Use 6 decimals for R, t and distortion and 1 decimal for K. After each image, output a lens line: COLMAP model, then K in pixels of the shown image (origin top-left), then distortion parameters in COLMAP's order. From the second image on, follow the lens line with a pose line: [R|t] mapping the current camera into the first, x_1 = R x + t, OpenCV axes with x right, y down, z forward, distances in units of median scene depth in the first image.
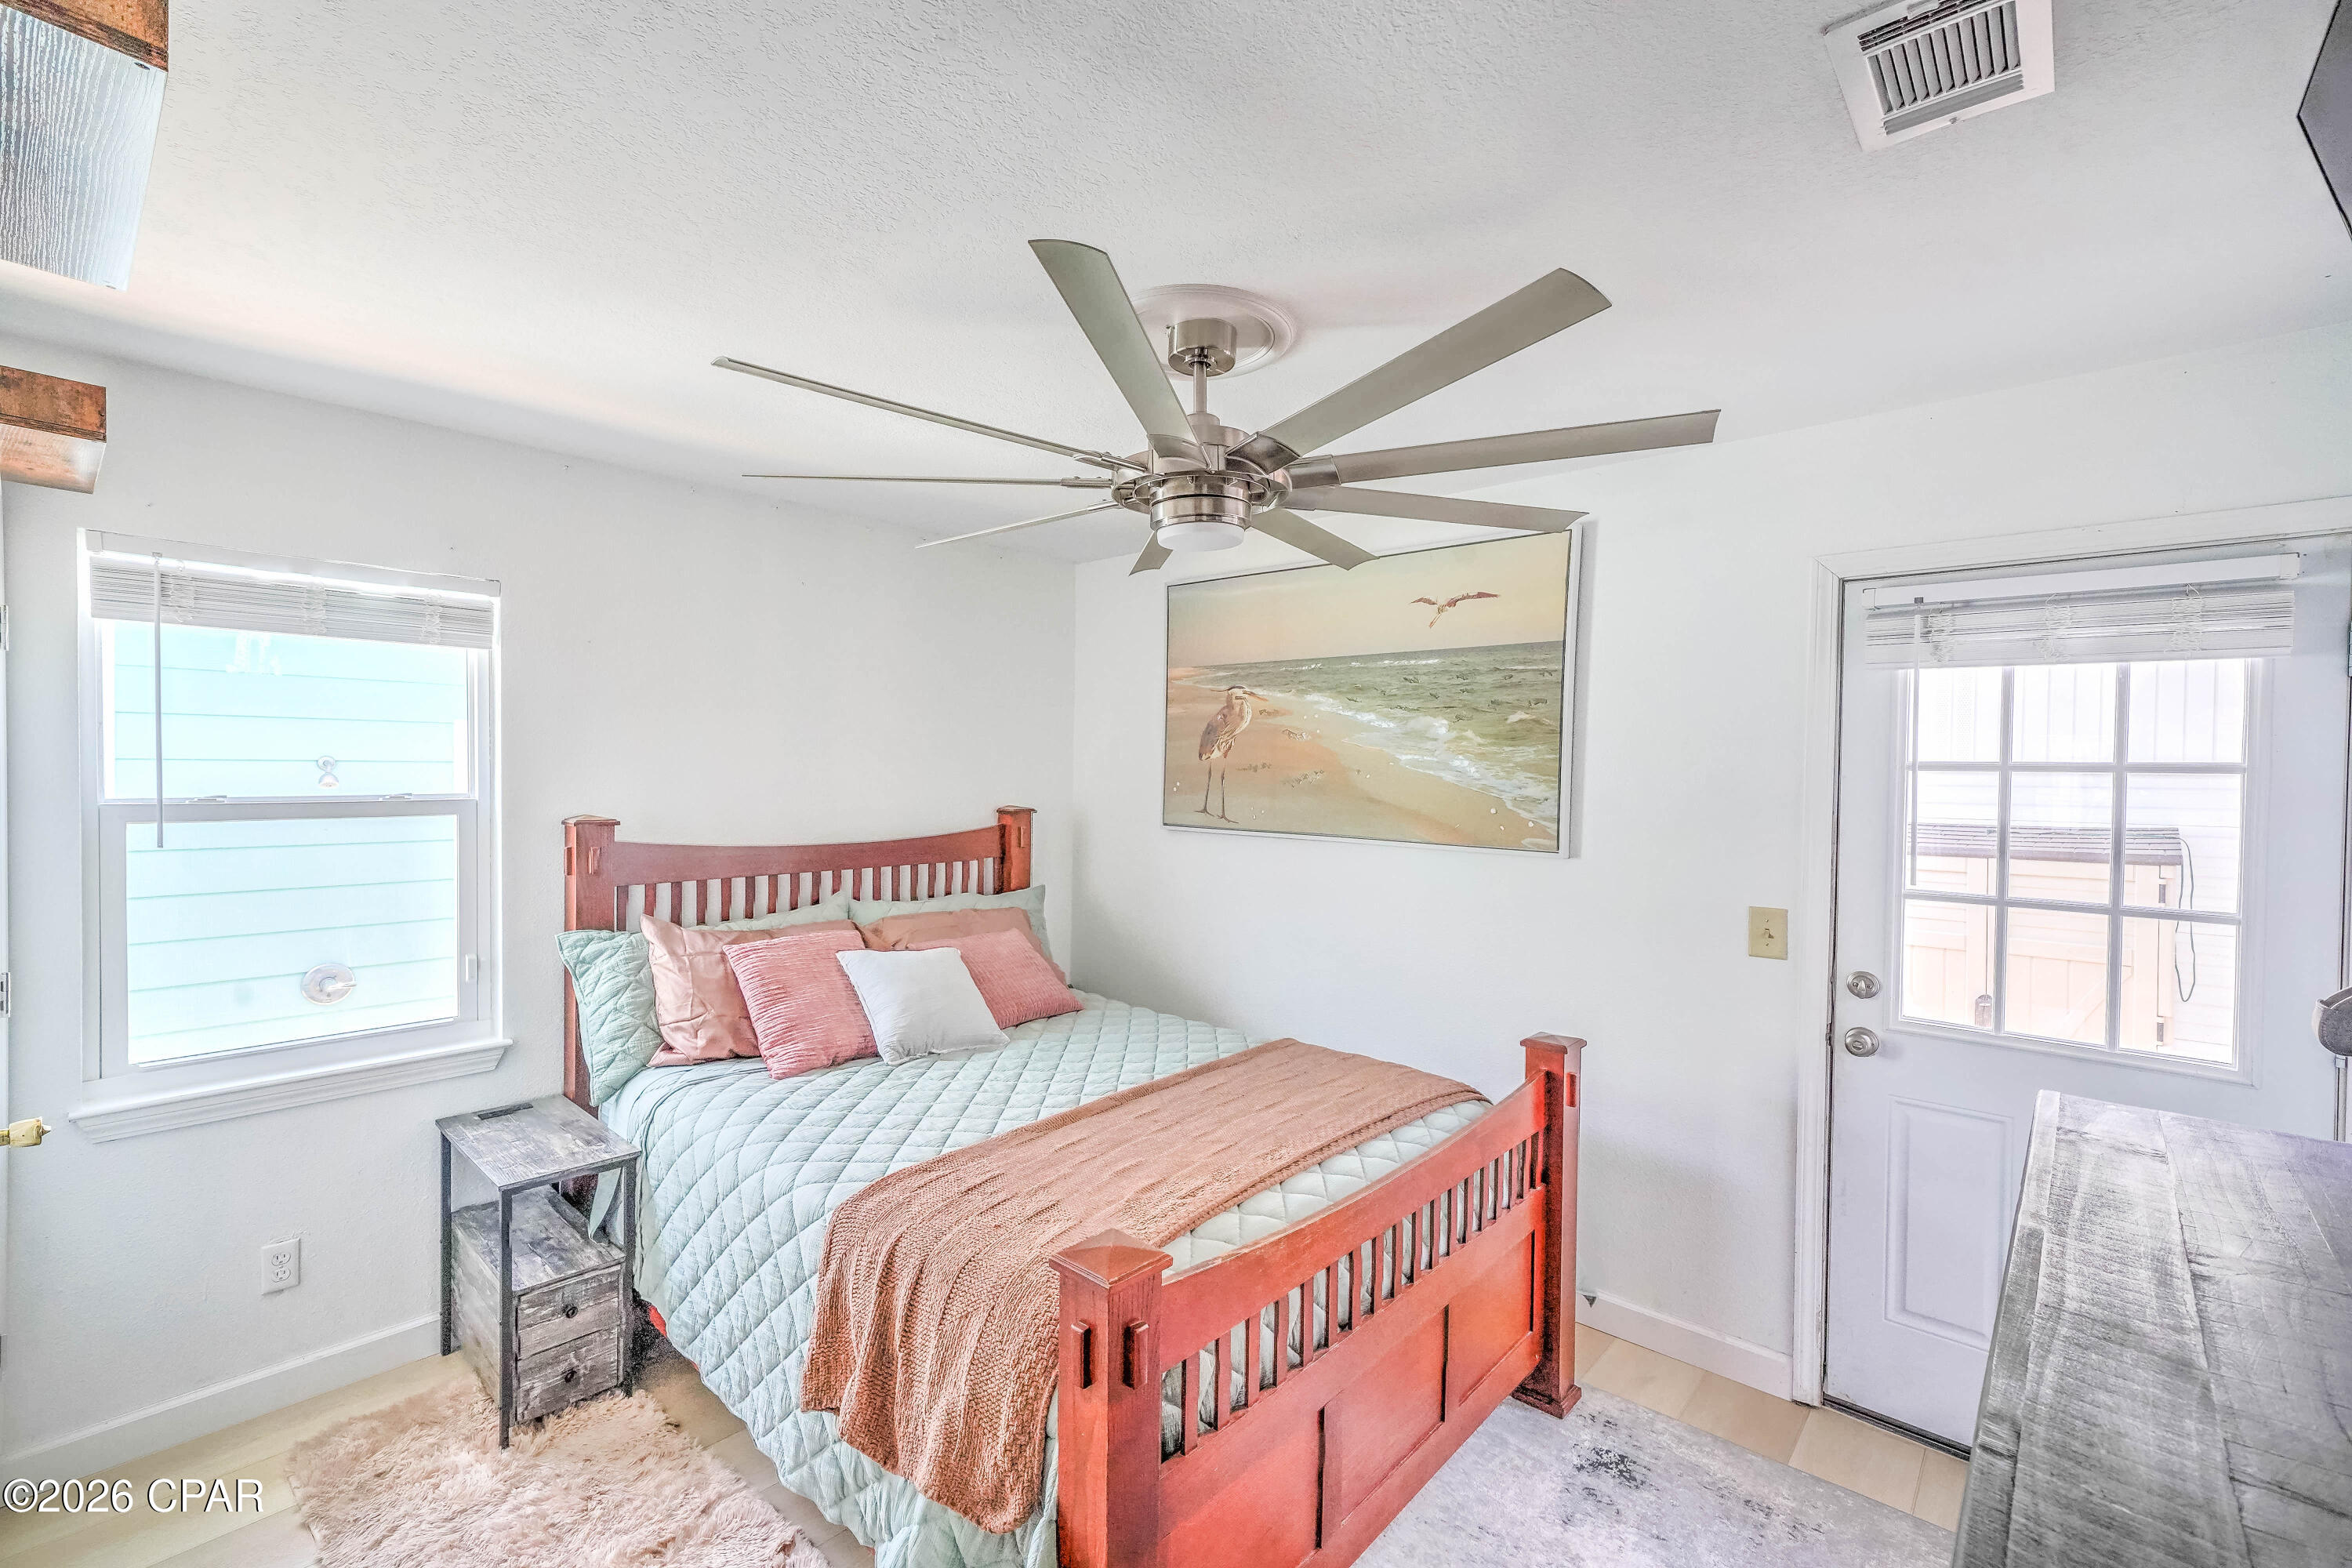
lens RADIAL K [[1001.2, 0, 1176.0], [0, 1001.2, 784.0], [0, 0, 1]] dist [-0.001147, -0.000200]
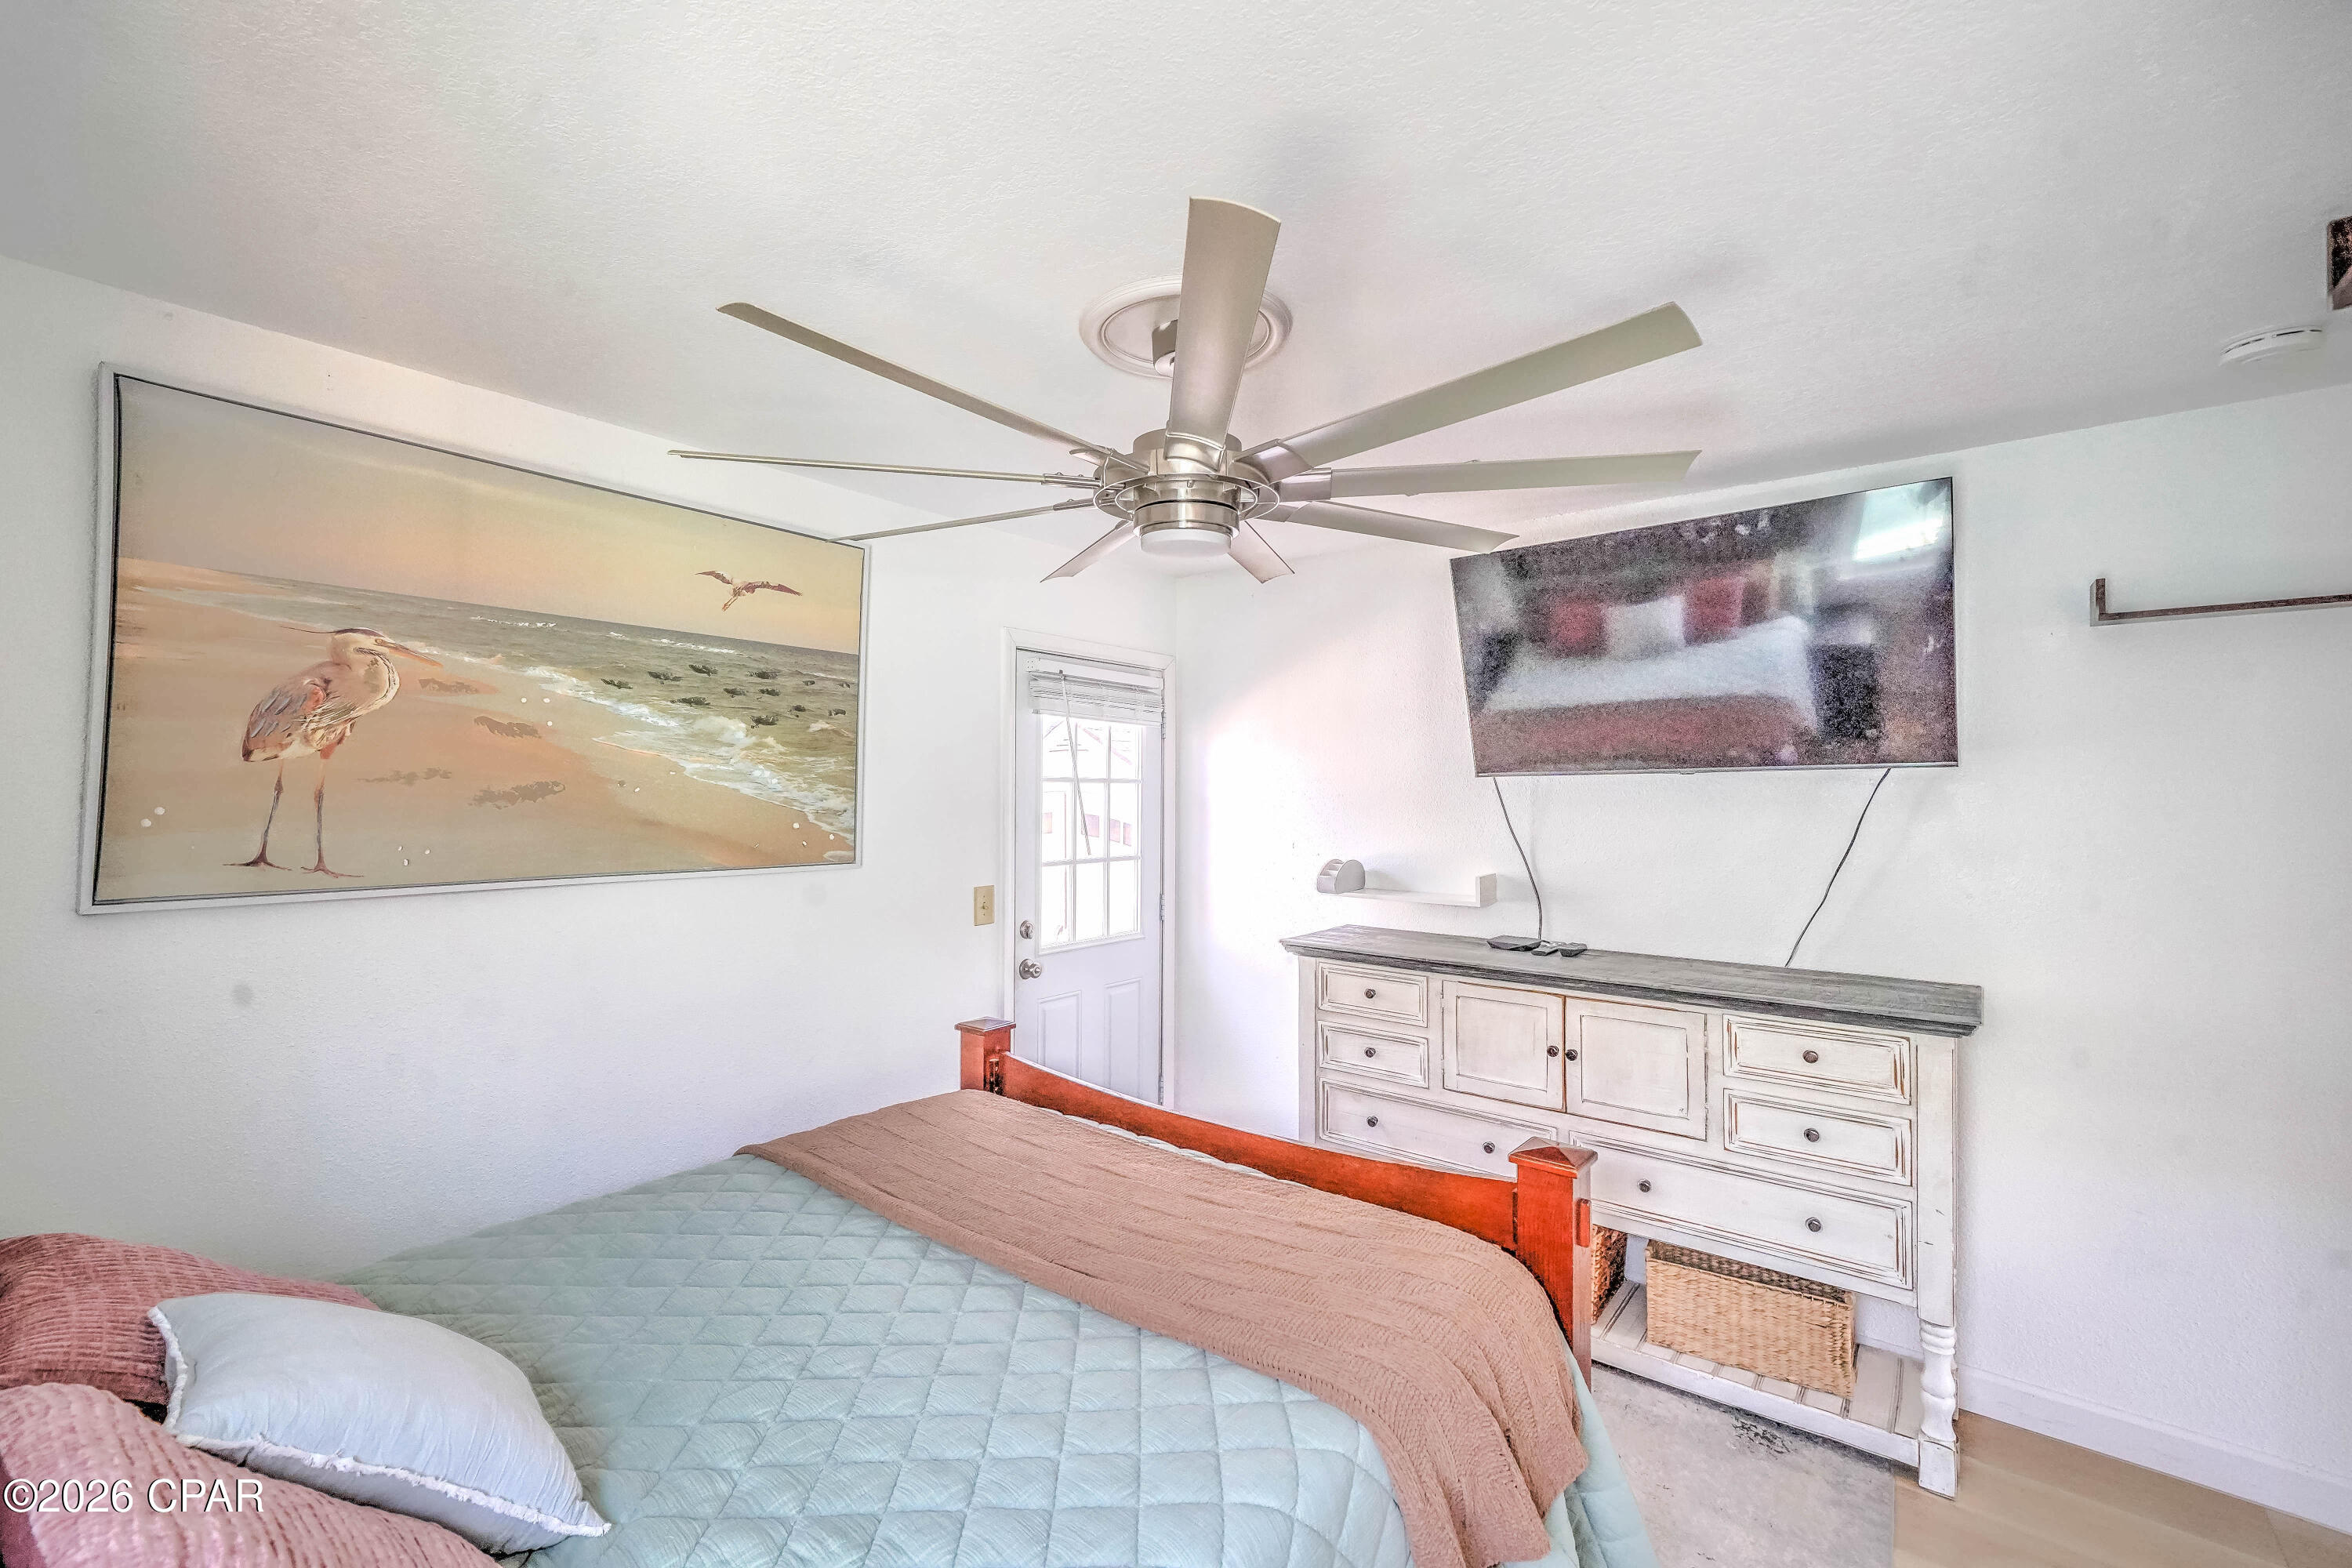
lens RADIAL K [[1001.2, 0, 1176.0], [0, 1001.2, 784.0], [0, 0, 1]] dist [-0.001147, -0.000200]
pose [[-0.056483, -0.009476, 0.998359, -0.611948], [0.004309, 0.999943, 0.009735, -0.018643], [-0.998394, 0.004852, -0.056439, 0.686521]]
